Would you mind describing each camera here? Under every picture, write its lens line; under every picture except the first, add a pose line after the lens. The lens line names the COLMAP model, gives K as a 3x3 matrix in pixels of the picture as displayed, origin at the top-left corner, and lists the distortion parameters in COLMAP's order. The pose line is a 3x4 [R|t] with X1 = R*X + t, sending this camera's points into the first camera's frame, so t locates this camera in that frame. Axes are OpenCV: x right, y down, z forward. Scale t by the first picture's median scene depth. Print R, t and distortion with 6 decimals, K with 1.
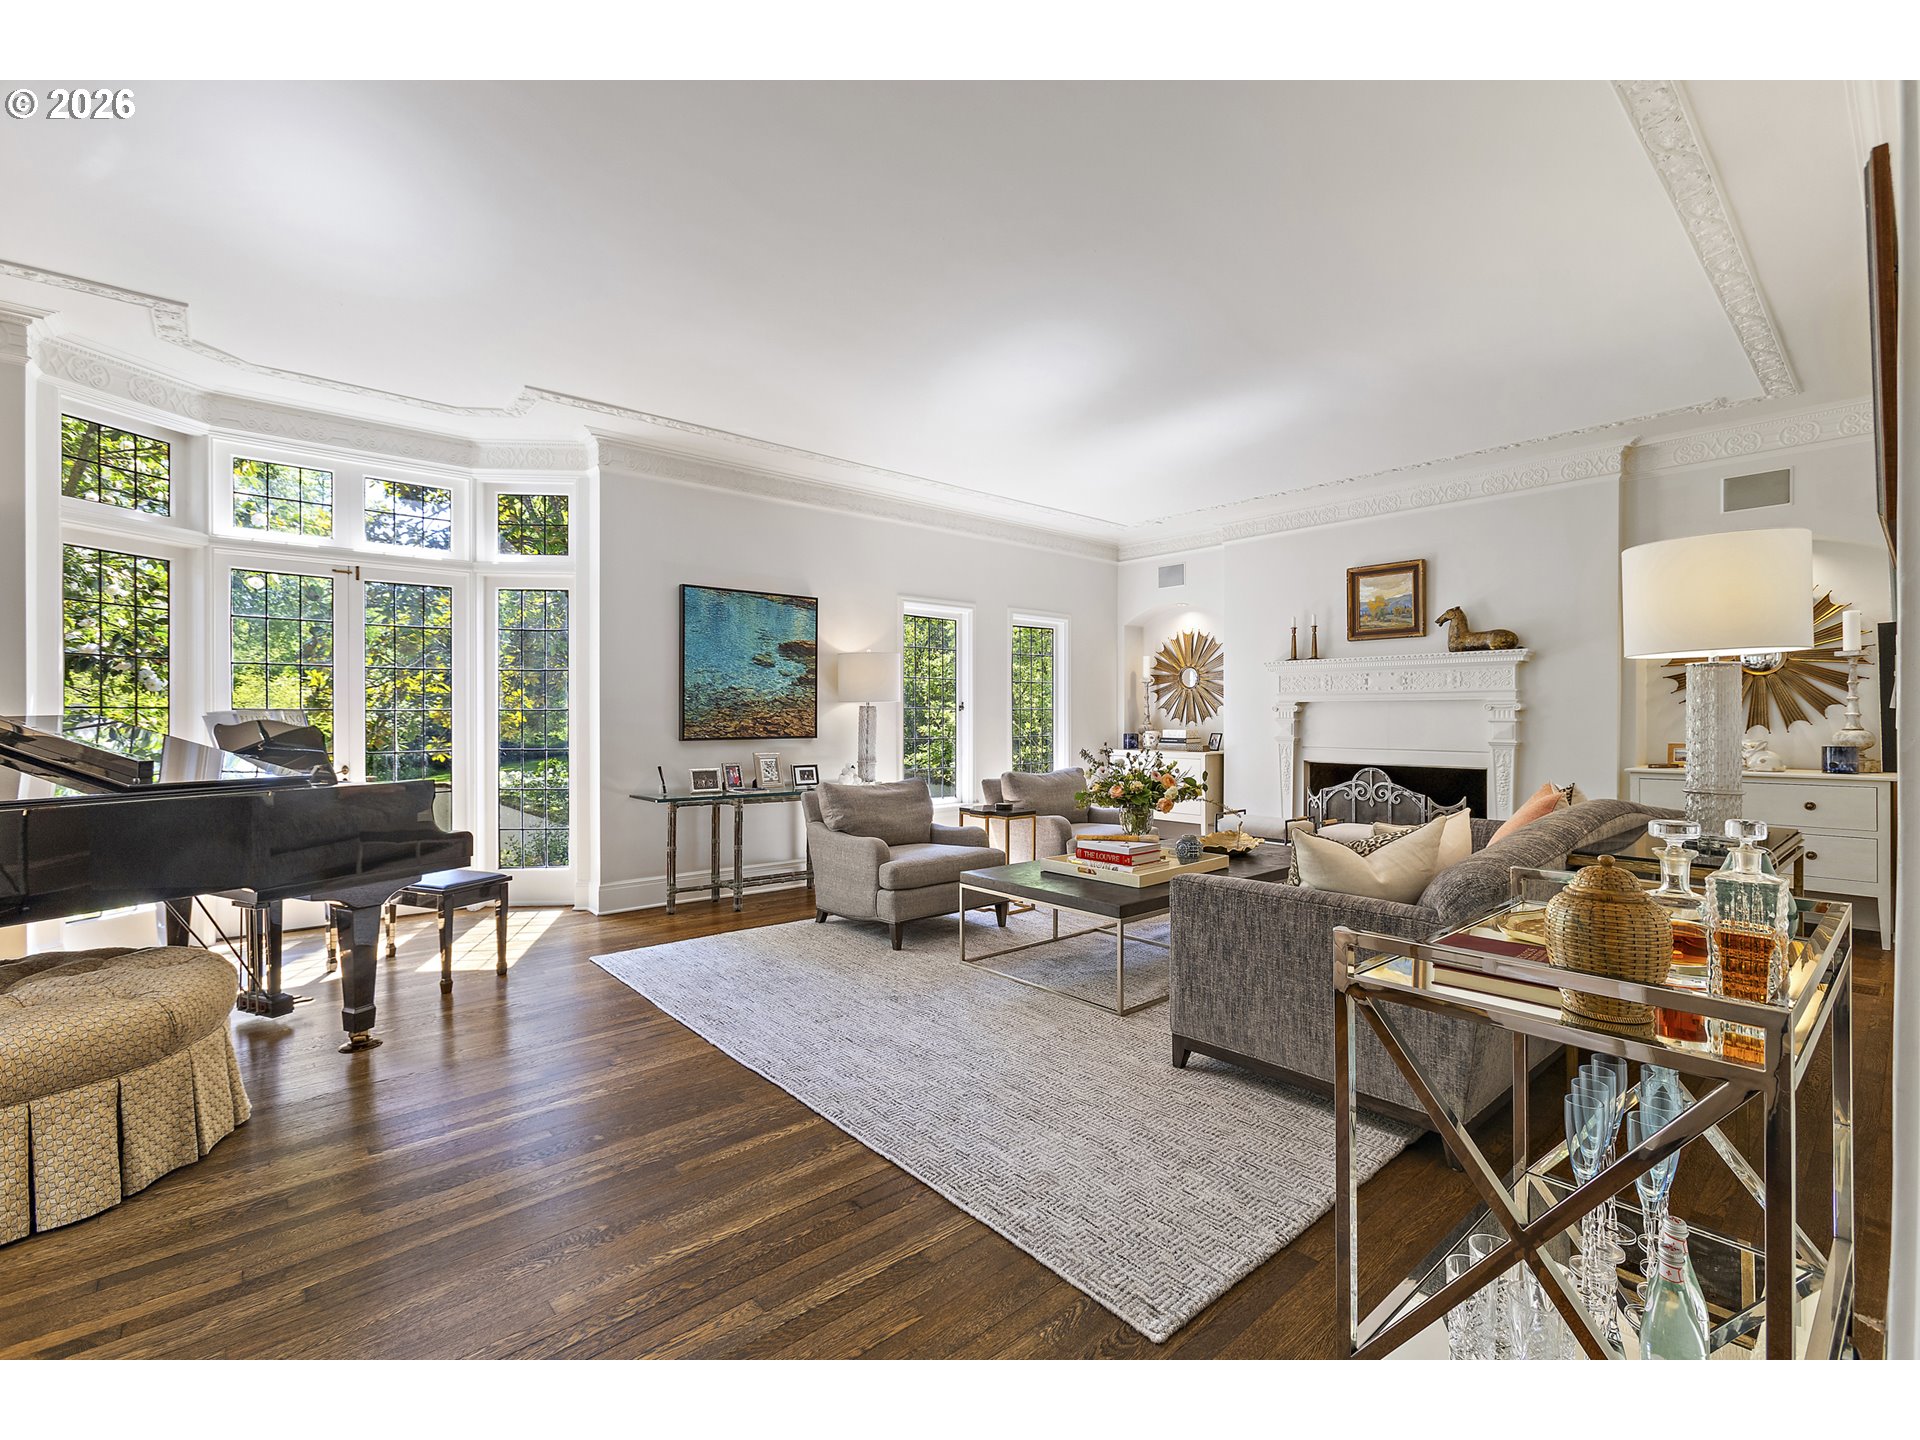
lens RADIAL K [[855.0, 0, 960.0], [0, 855.0, 720.0], [0, 0, 1]] dist [-0.027425, -0.000043]
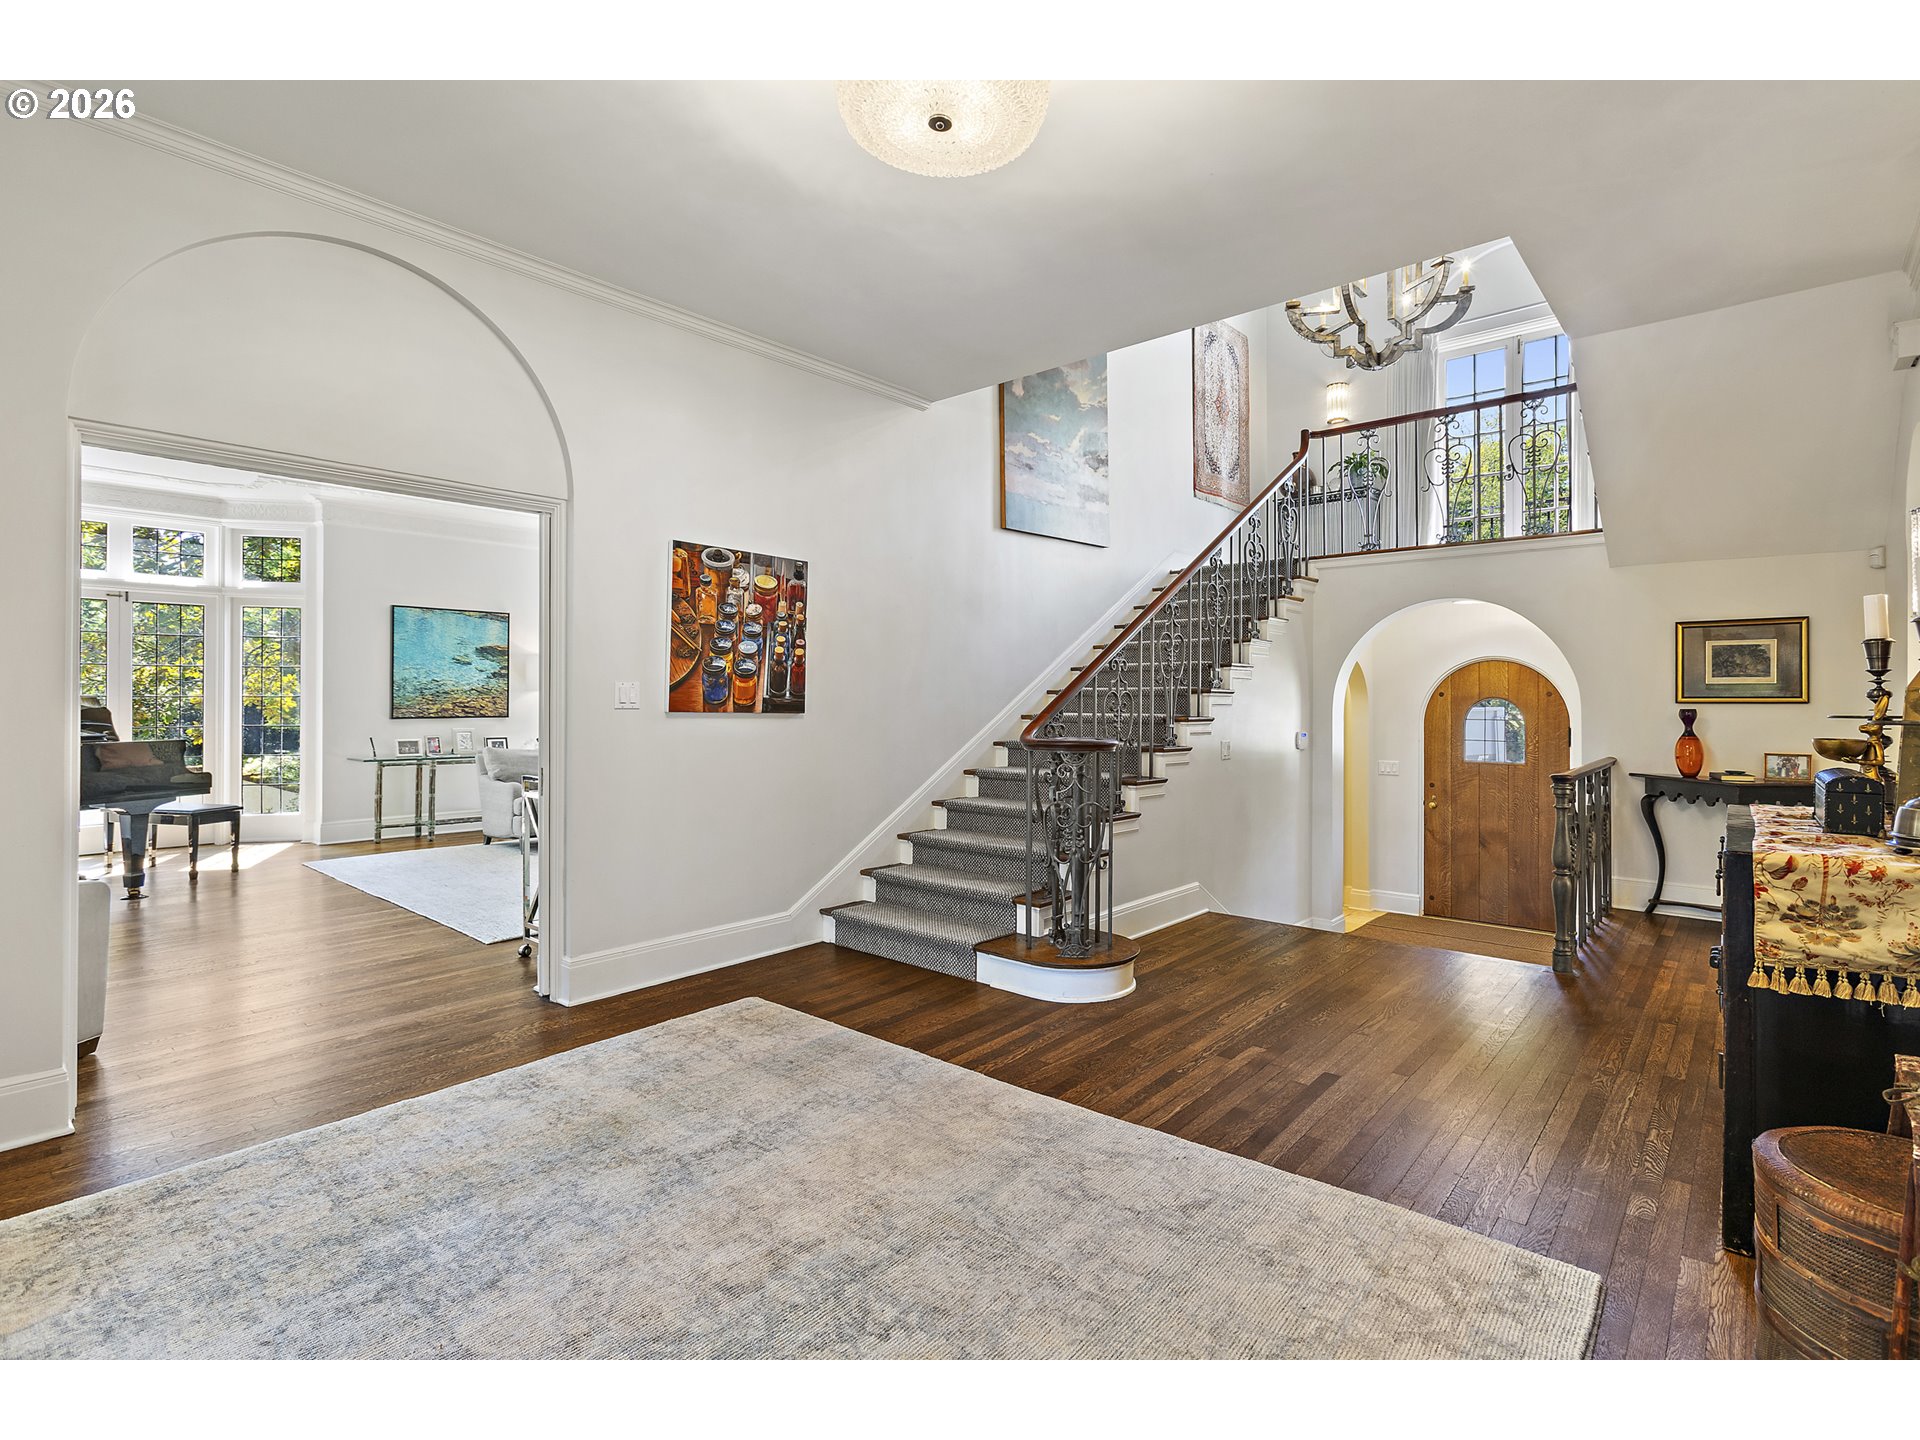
lens RADIAL K [[921.5, 0, 955.1], [0, 921.5, 694.6], [0, 0, 1]] dist [-0.001283, -0.000042]
pose [[0.991617, 0.000979, 0.129206, 0.387059], [0.000590, 0.999927, -0.012104, 0.003503], [-0.129208, 0.012079, 0.991544, -0.595174]]
